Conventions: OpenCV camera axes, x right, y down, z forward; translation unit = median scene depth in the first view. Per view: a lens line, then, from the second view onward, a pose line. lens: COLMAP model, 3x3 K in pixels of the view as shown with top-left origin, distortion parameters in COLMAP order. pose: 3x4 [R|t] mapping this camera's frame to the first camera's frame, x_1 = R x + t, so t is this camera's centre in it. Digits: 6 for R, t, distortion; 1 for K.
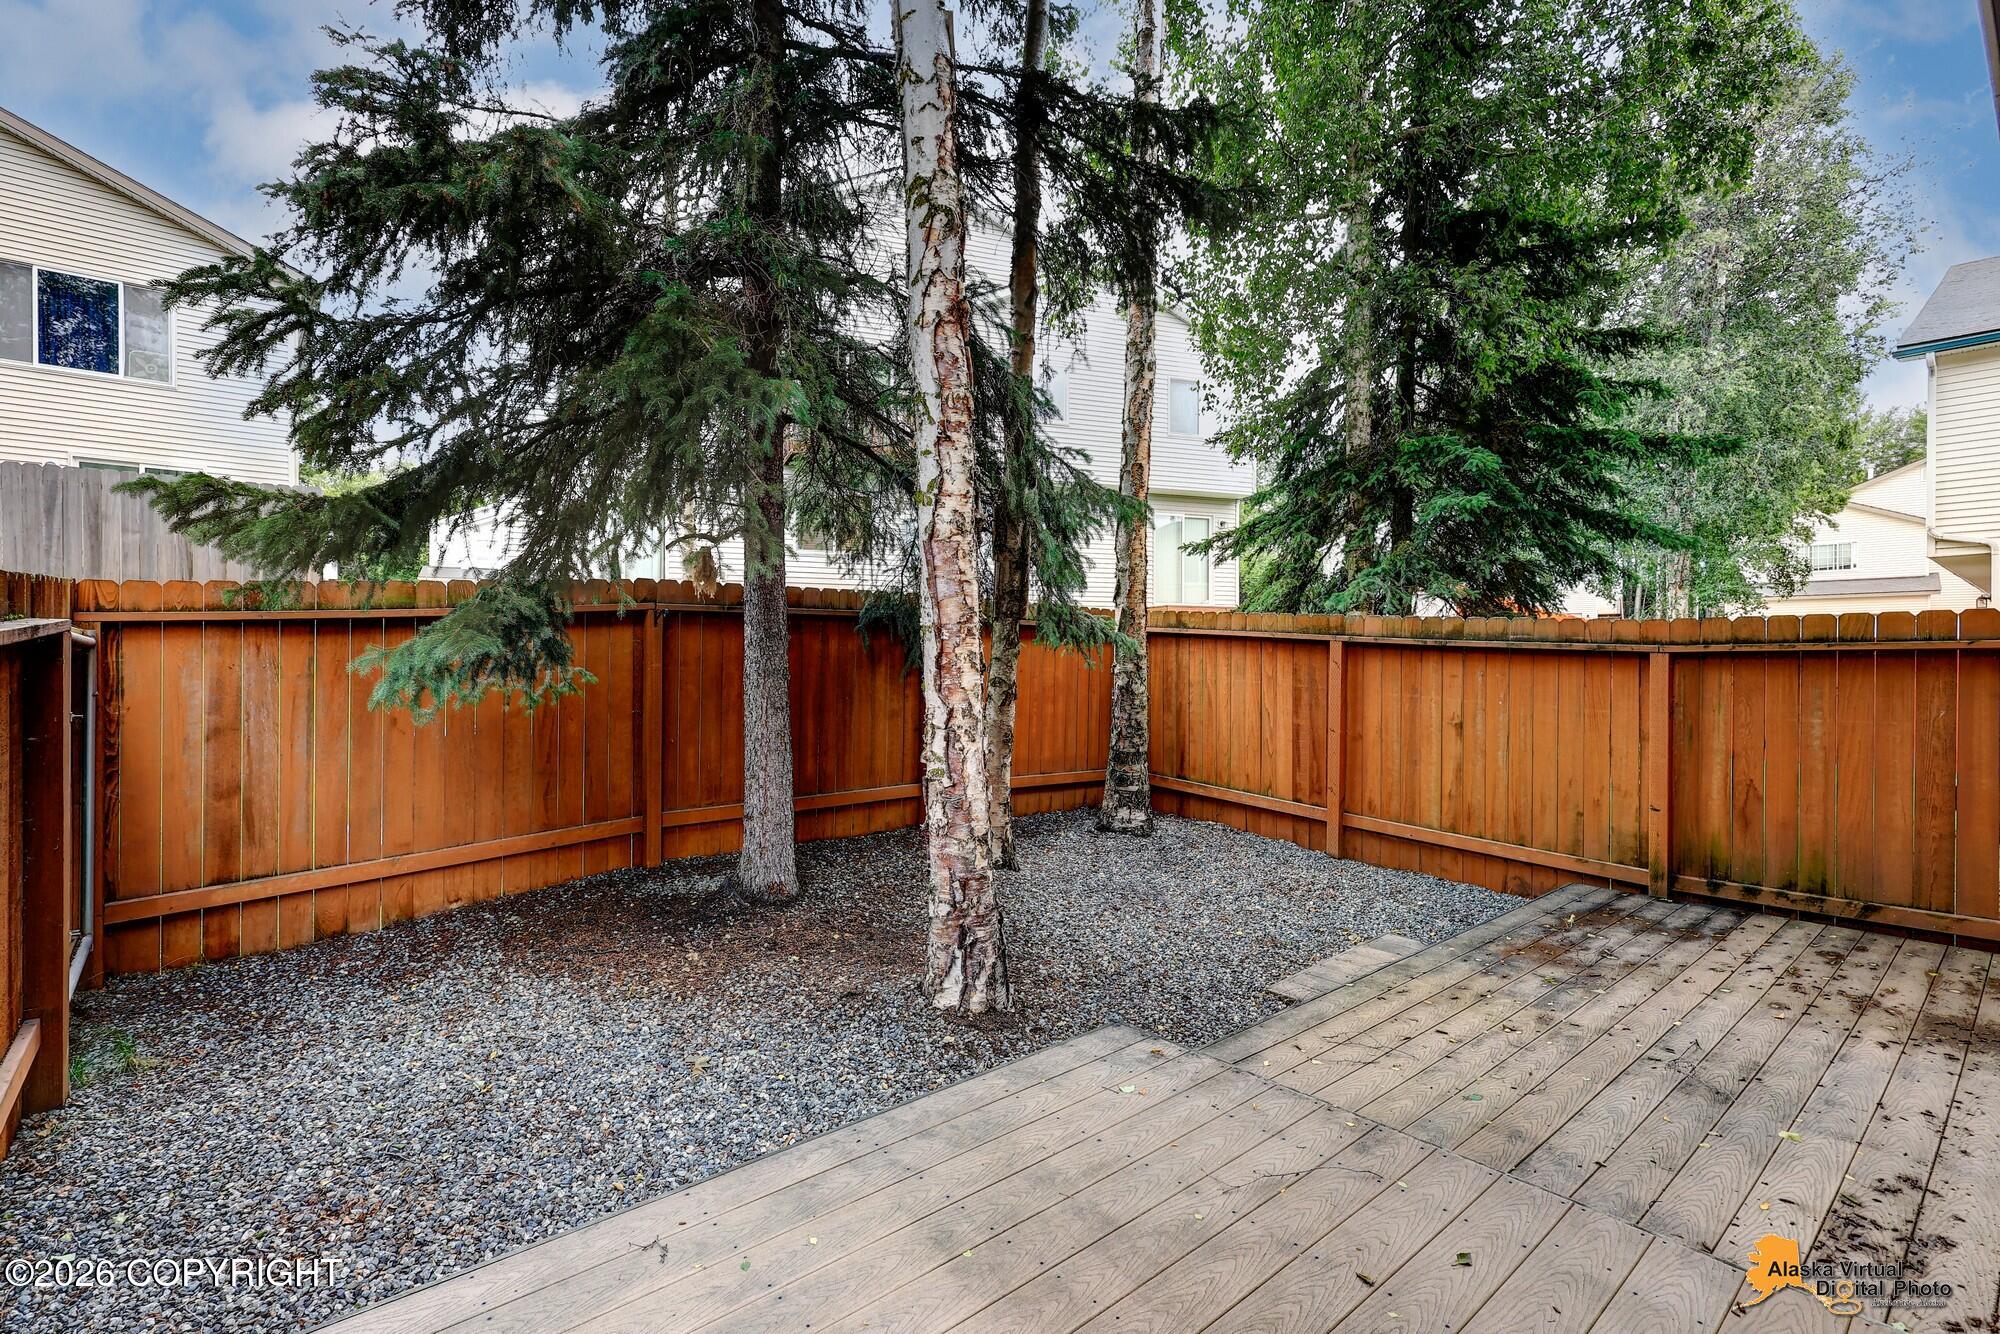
lens RADIAL K [[924.4, 0, 1002.5], [0, 924.4, 664.2], [0, 0, 1]] dist [-0.001581, -0.000800]
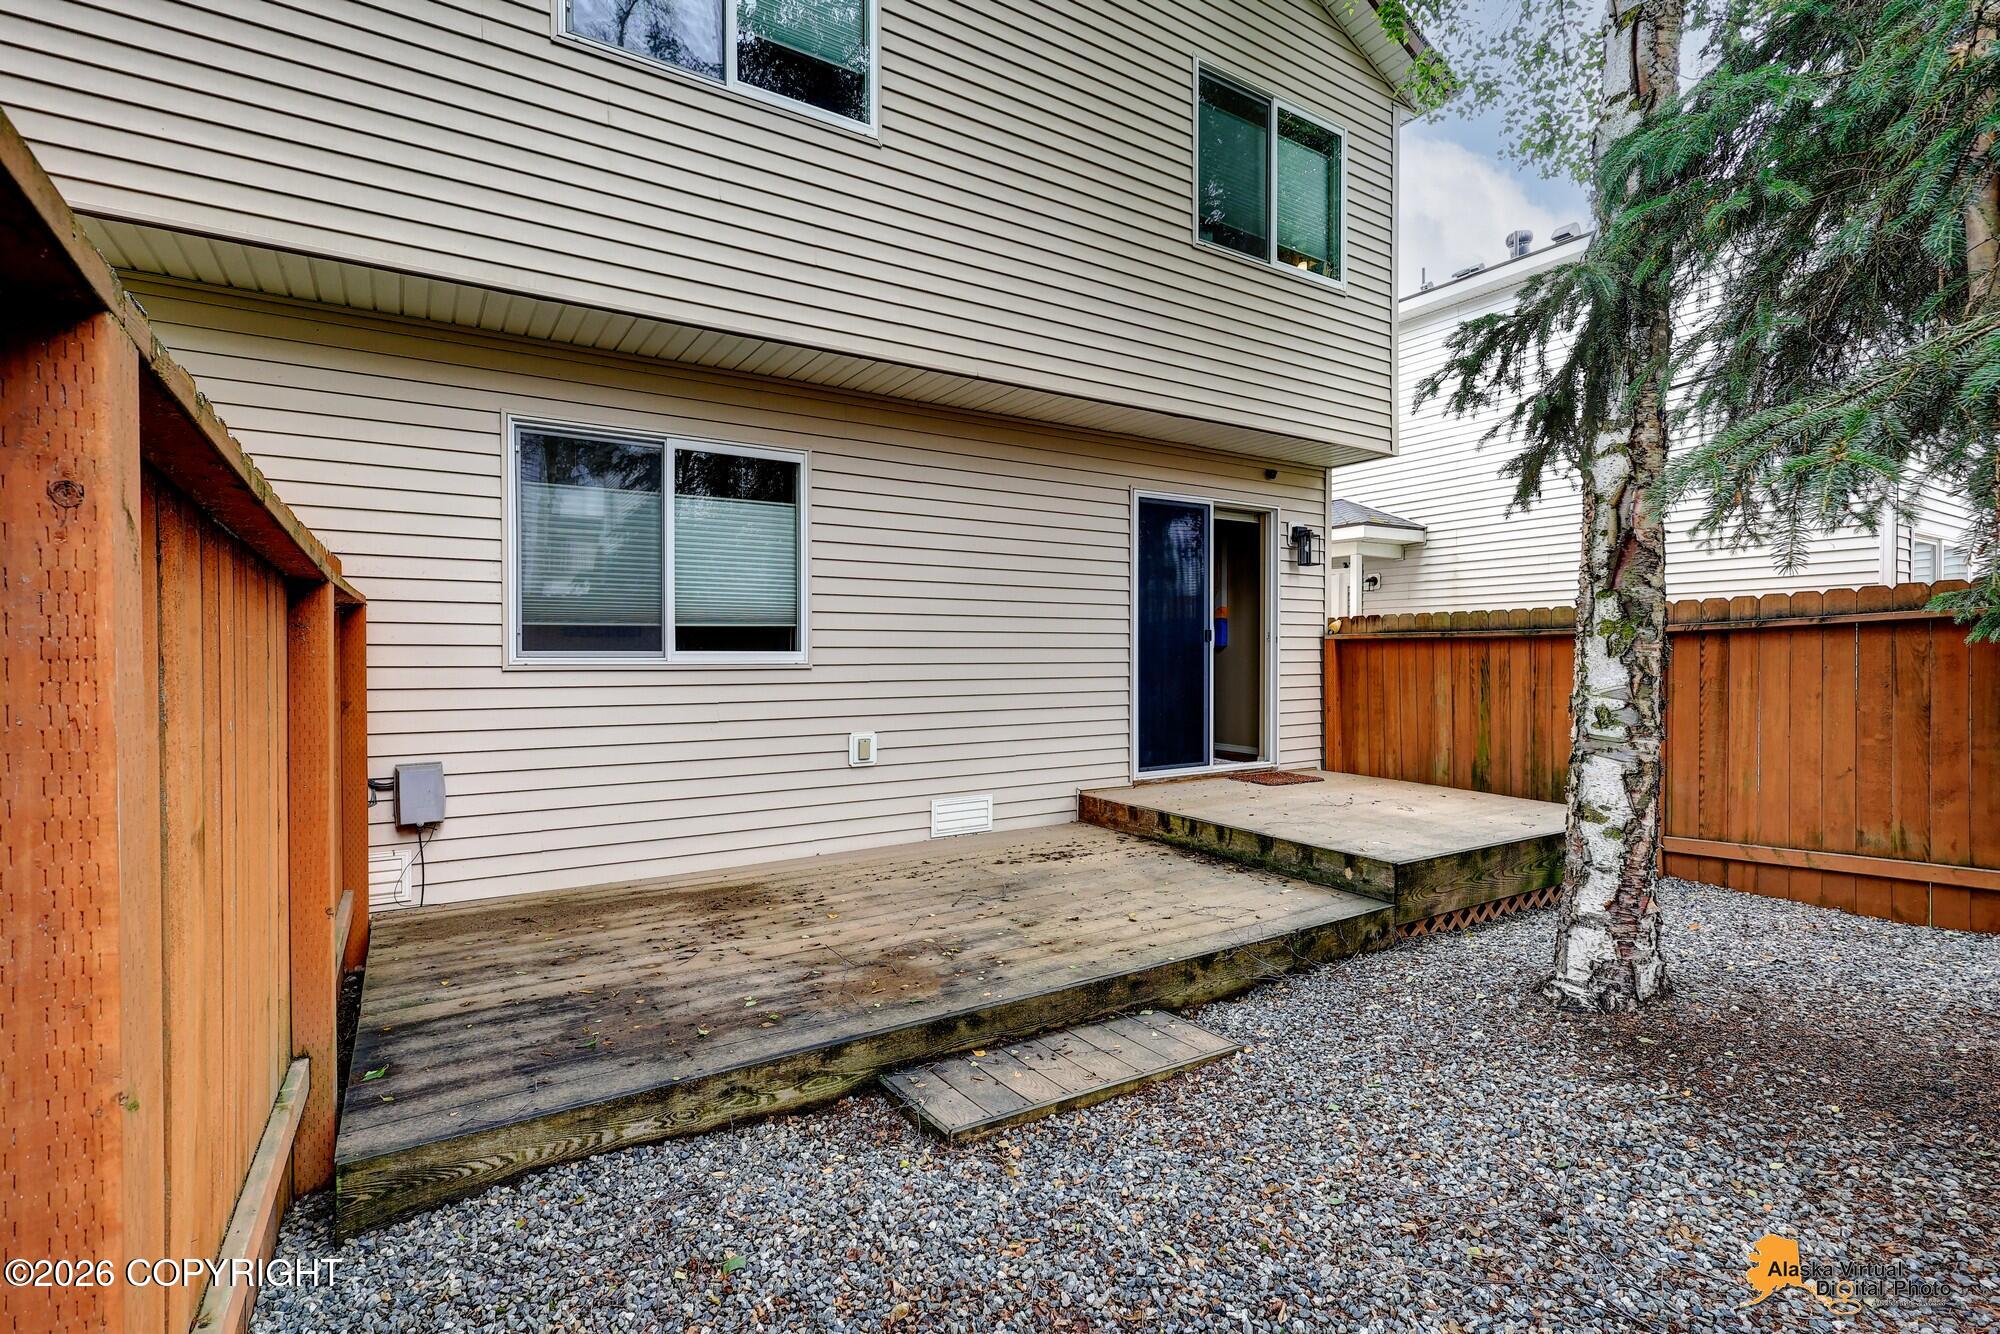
lens RADIAL K [[924.4, 0, 1008.9], [0, 924.4, 659.3], [0, 0, 1]] dist [-0.001581, -0.000800]
pose [[-0.991100, -0.003989, 0.133059, 0.413912], [-0.002006, 0.999885, 0.015036, 0.027806], [-0.133104, 0.014635, -0.990994, 1.948493]]
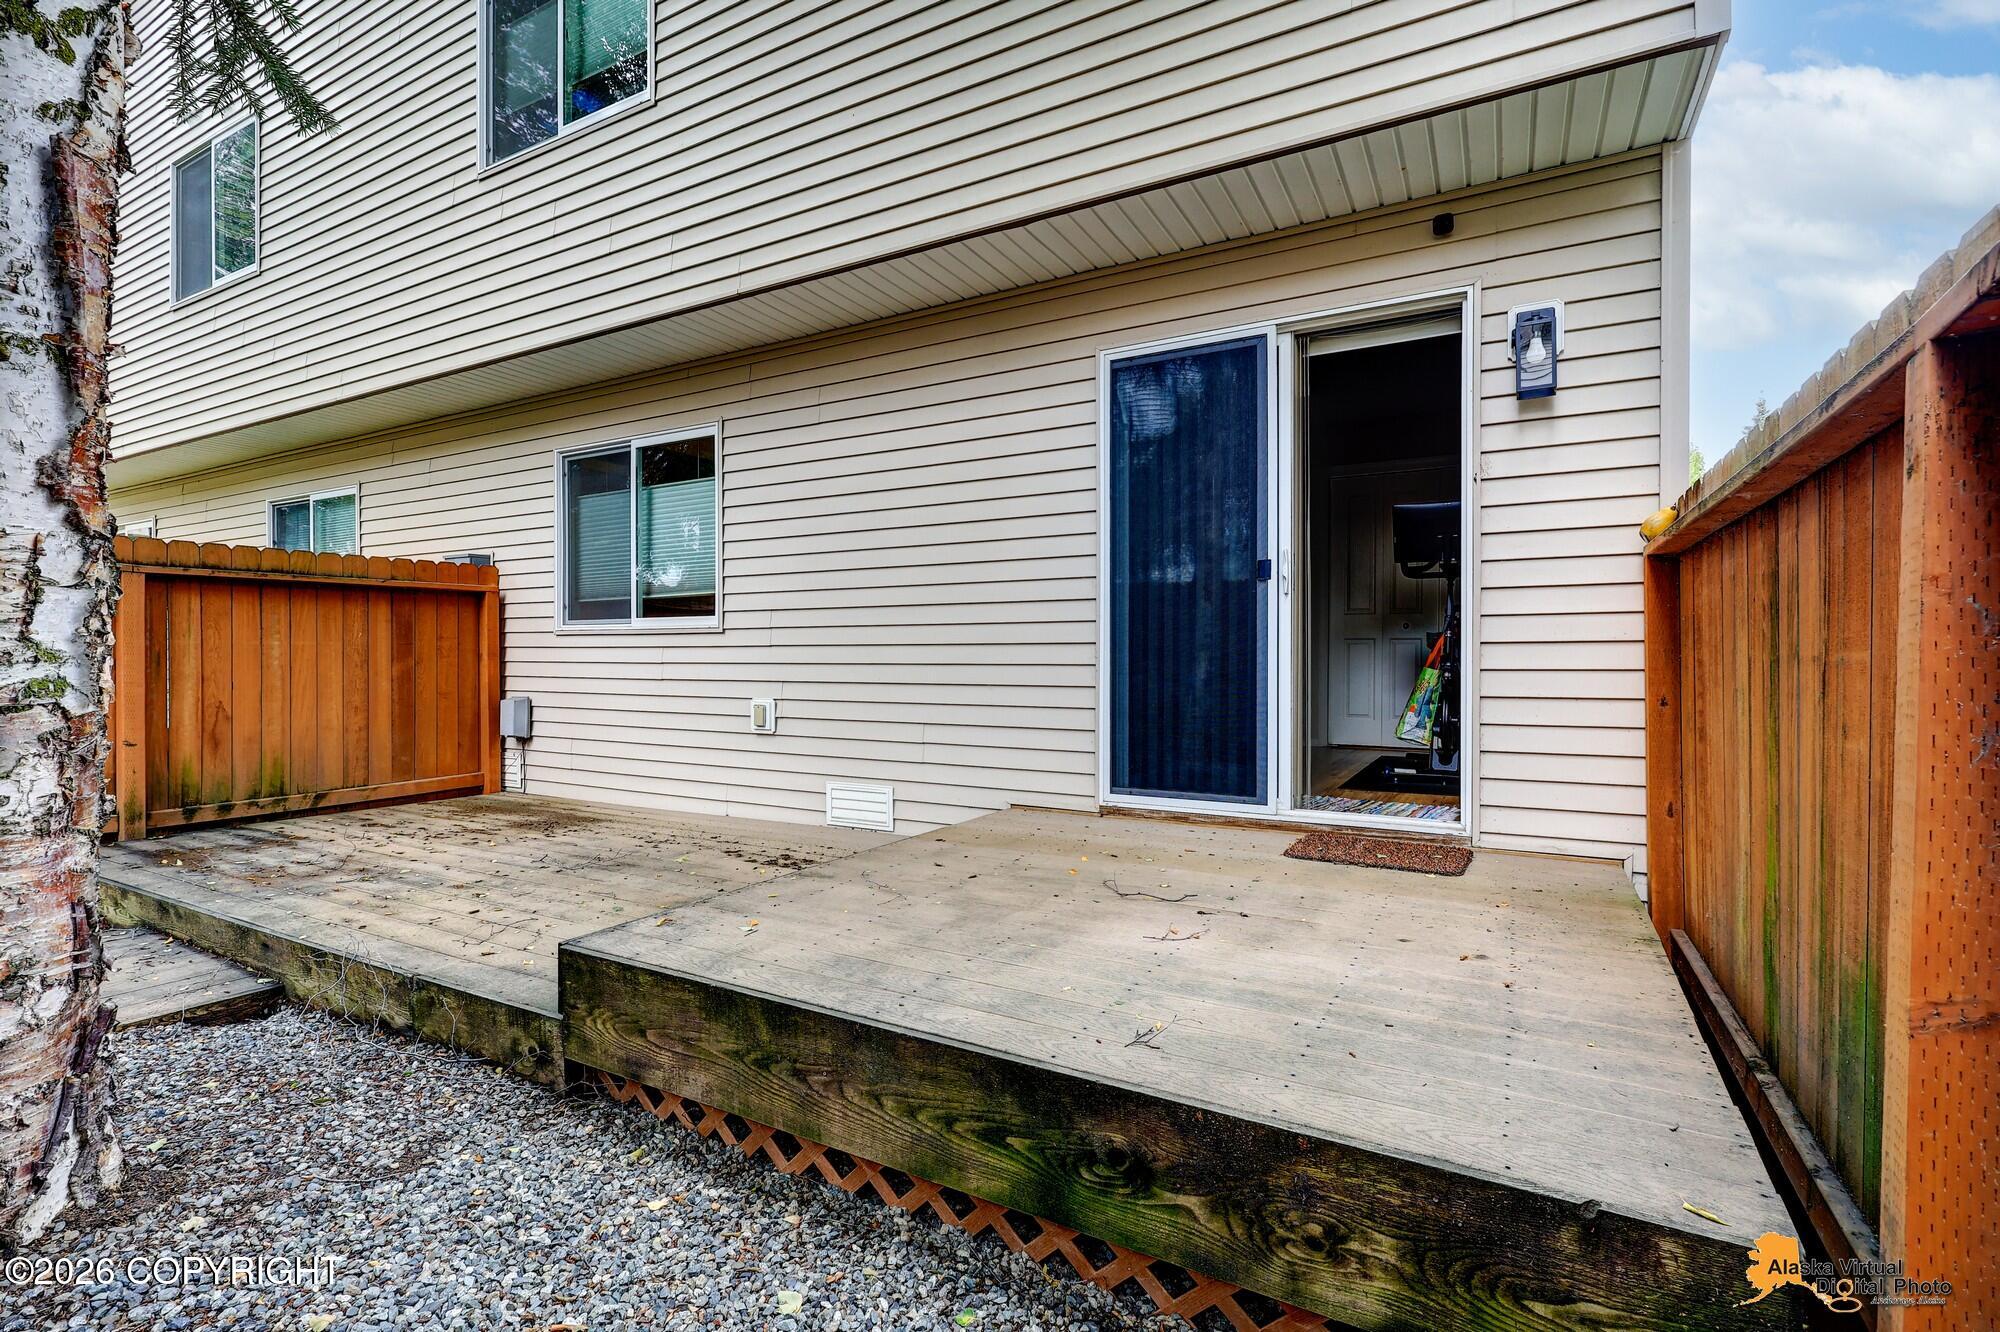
lens RADIAL K [[924.4, 0, 988.4], [0, 924.4, 661.4], [0, 0, 1]] dist [-0.001581, -0.000800]
pose [[-0.336645, -0.005118, 0.941618, -0.593056], [0.003810, 0.999970, 0.006797, 0.099539], [-0.941624, 0.005876, -0.336616, 0.700694]]
